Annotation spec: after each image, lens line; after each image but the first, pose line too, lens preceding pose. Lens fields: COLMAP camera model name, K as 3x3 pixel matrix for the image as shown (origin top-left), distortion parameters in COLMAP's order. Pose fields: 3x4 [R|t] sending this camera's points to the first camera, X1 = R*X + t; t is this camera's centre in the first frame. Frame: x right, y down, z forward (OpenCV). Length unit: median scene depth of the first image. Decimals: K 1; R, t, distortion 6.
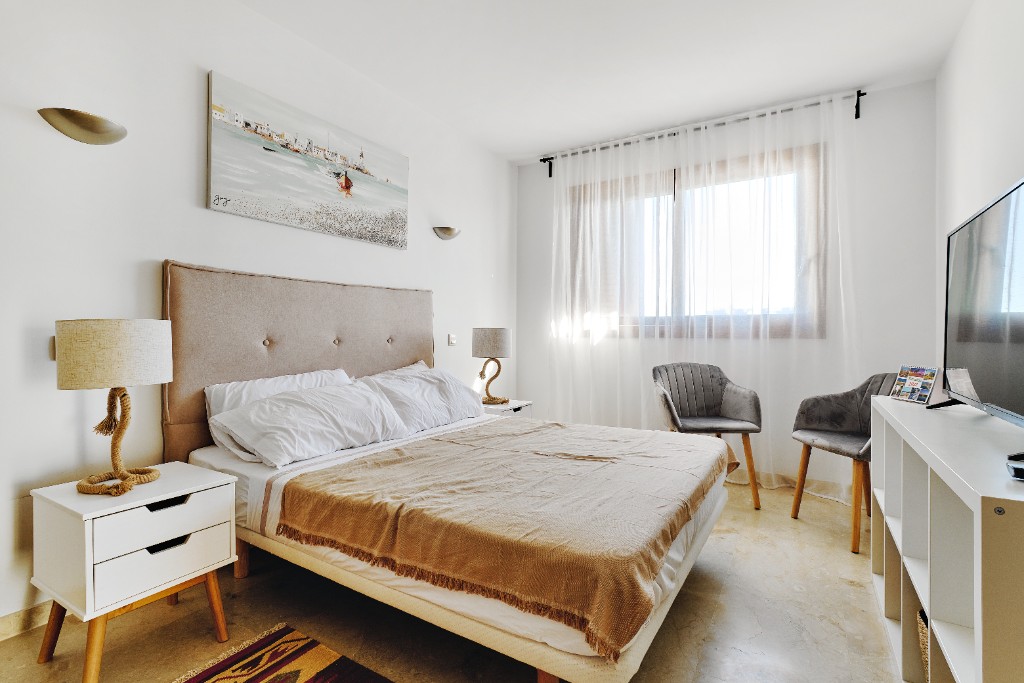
lens RADIAL K [[459.3, 0, 510.5], [0, 459.3, 342.3], [0, 0, 1]] dist [0.000579, 0.000437]
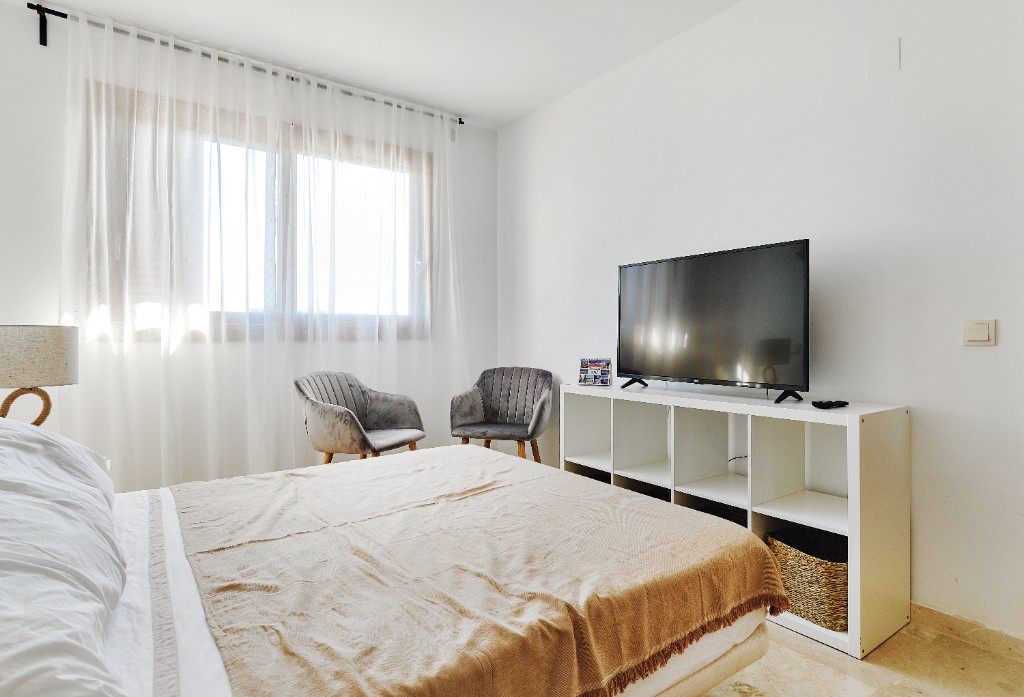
lens RADIAL K [[563.6, 0, 509.8], [0, 563.6, 337.8], [0, 0, 1]] dist [0.019843, 0.000270]
pose [[0.390787, -0.009456, 0.920432, -0.354100], [0.019241, 0.999813, 0.002103, -0.009268], [-0.920280, 0.016888, 0.390896, 0.268995]]
